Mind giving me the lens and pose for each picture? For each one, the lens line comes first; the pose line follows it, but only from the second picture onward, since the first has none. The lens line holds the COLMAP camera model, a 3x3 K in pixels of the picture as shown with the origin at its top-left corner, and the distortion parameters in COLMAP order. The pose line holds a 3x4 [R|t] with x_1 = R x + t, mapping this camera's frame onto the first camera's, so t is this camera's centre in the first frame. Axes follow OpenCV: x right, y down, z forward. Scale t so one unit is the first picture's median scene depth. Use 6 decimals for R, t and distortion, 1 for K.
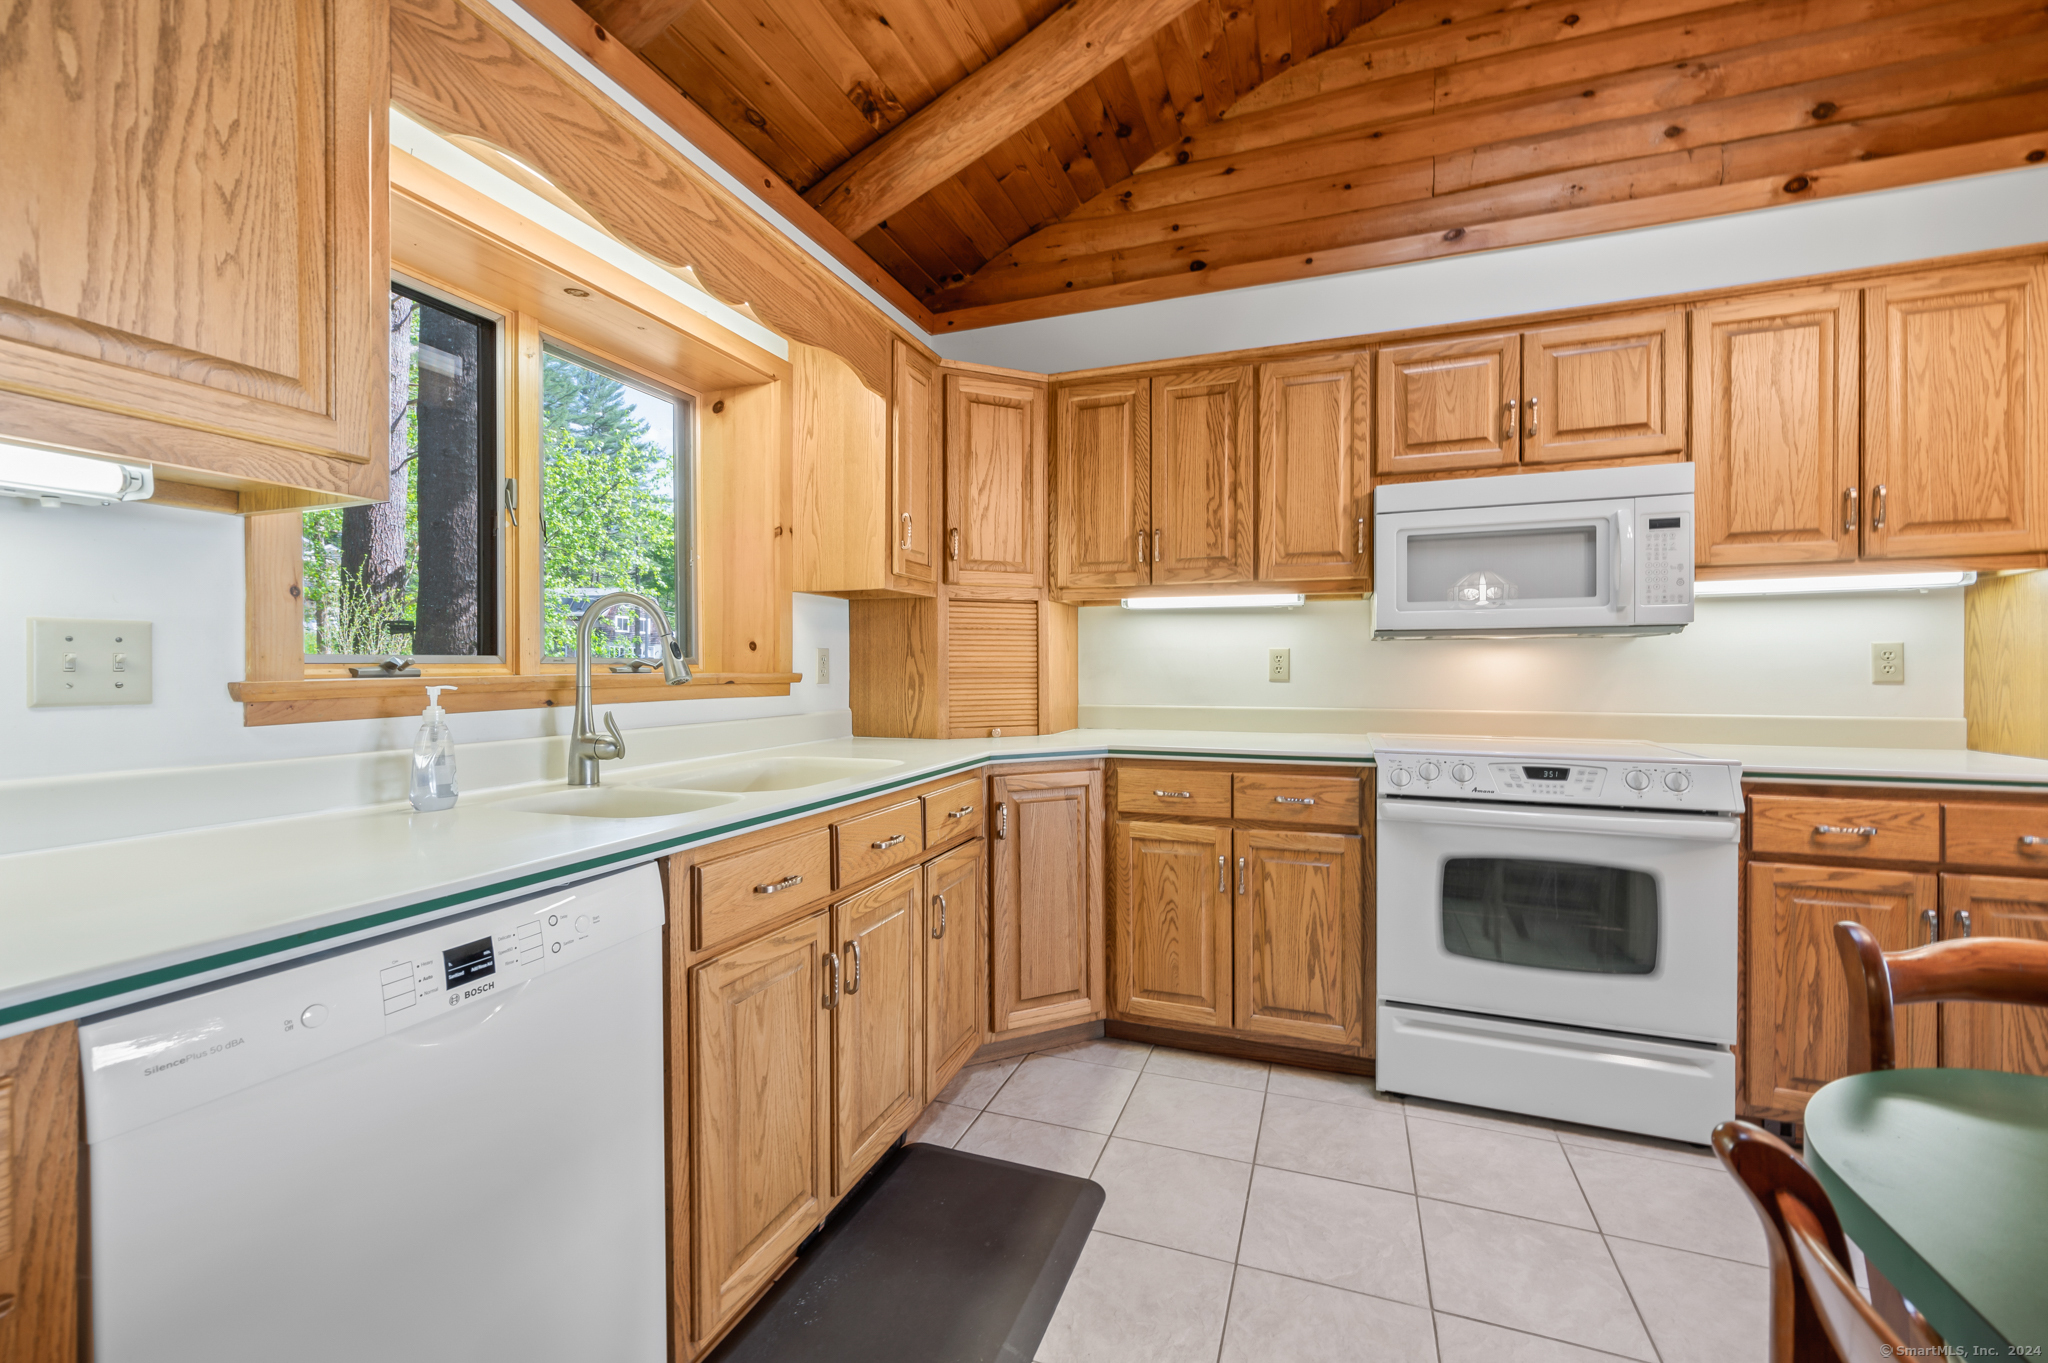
lens RADIAL K [[826.2, 0, 1027.6], [0, 826.2, 674.2], [0, 0, 1]] dist [-0.001292, 0.000961]
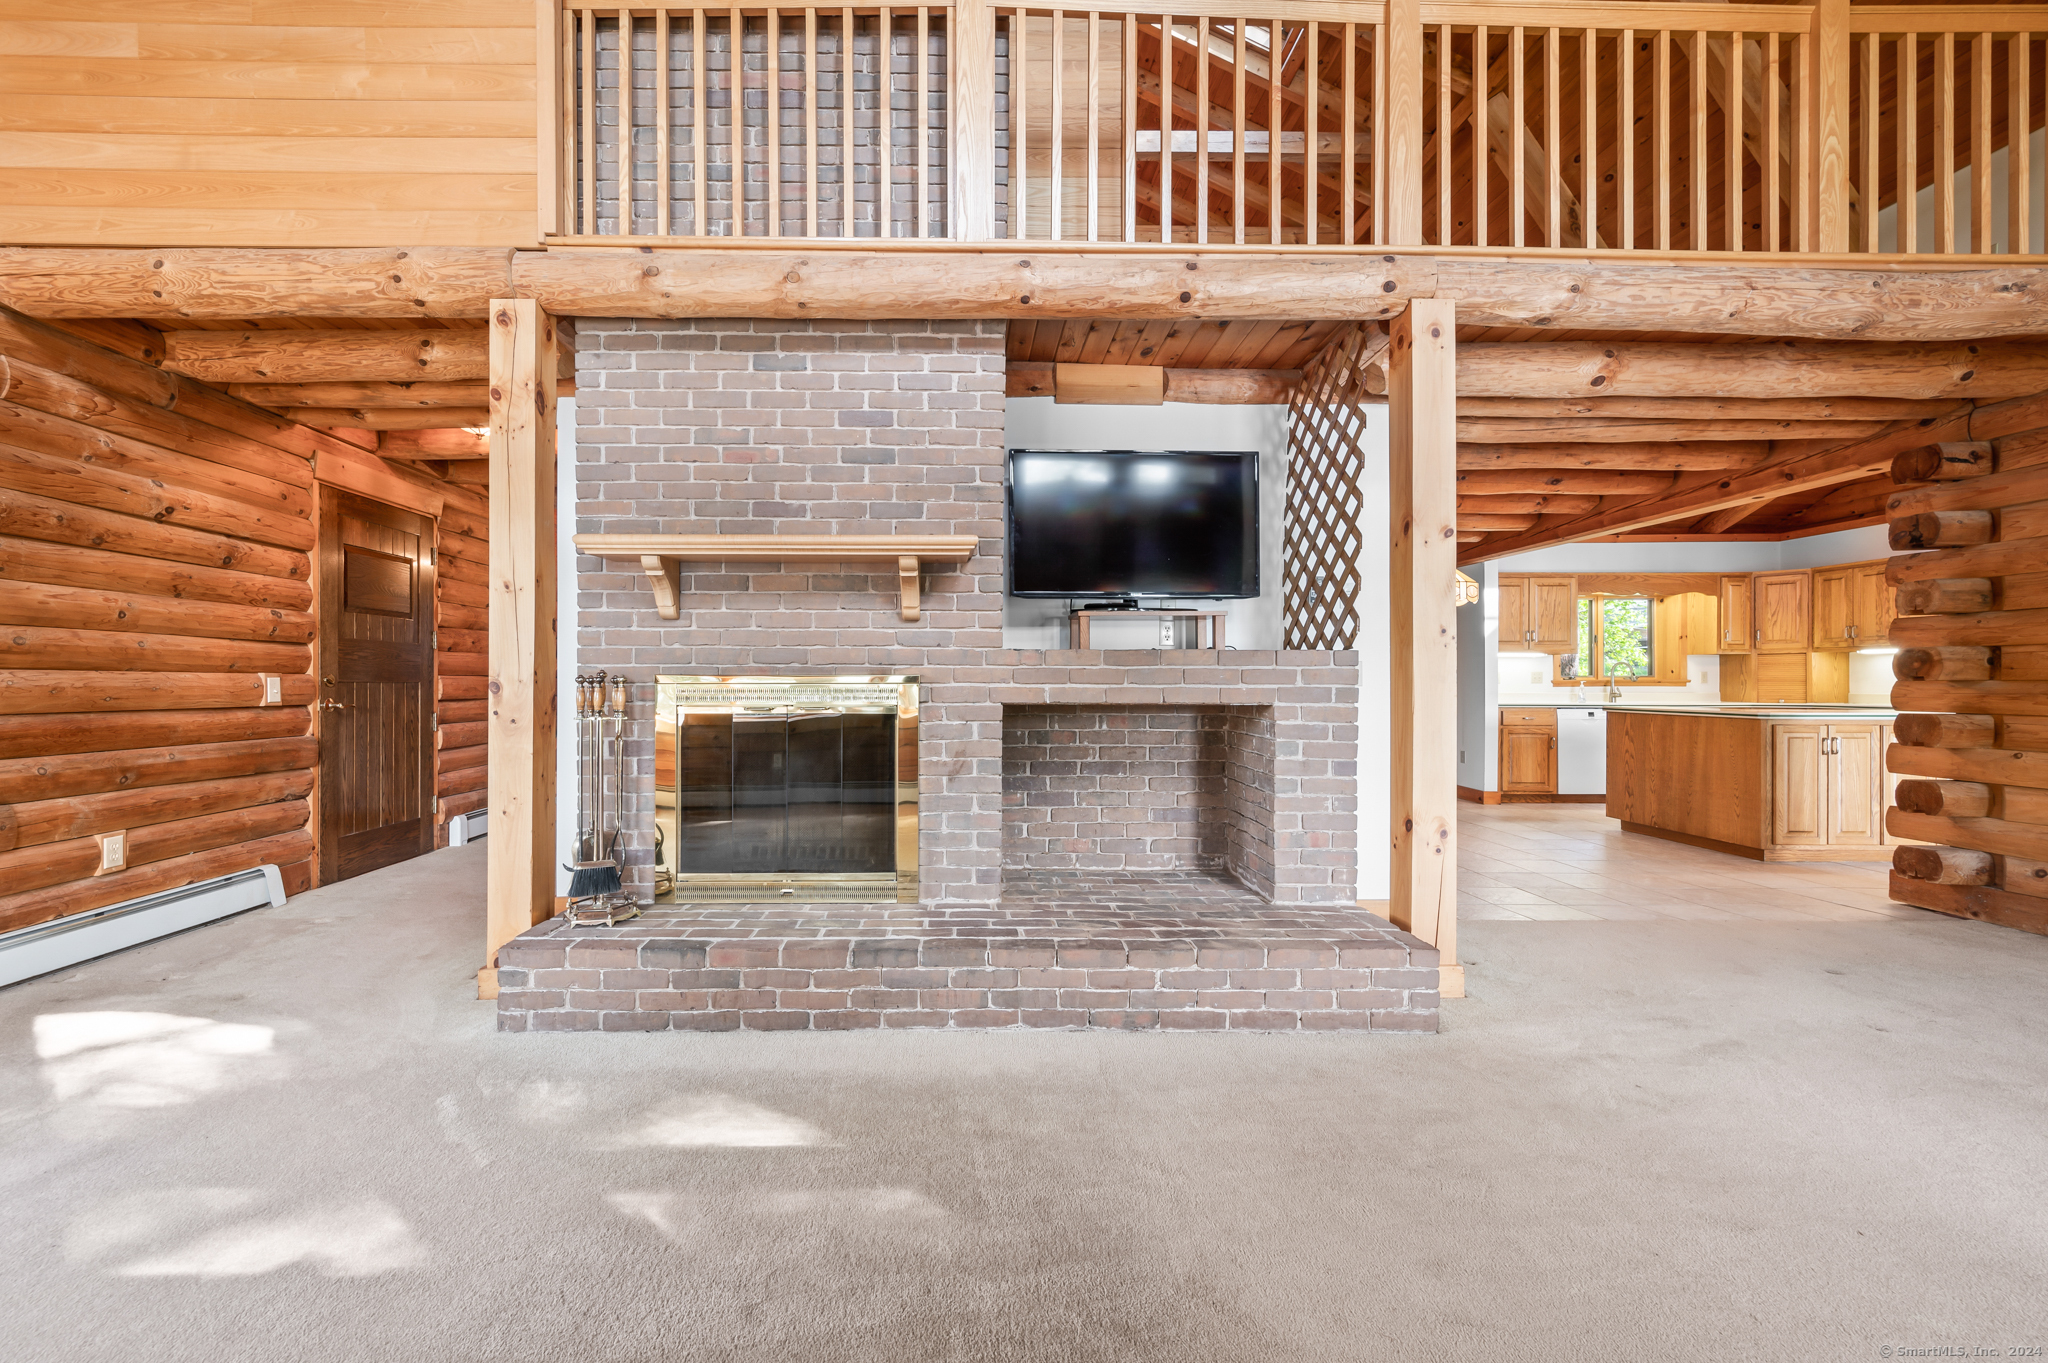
lens RADIAL K [[826.2, 0, 960.5], [0, 826.2, 686.1], [0, 0, 1]] dist [-0.001292, 0.000961]
pose [[0.360705, 0.001483, -0.932679, 1.797908], [-0.005793, 0.999983, -0.000651, 0.044218], [0.932662, 0.005638, 0.360708, -2.980583]]
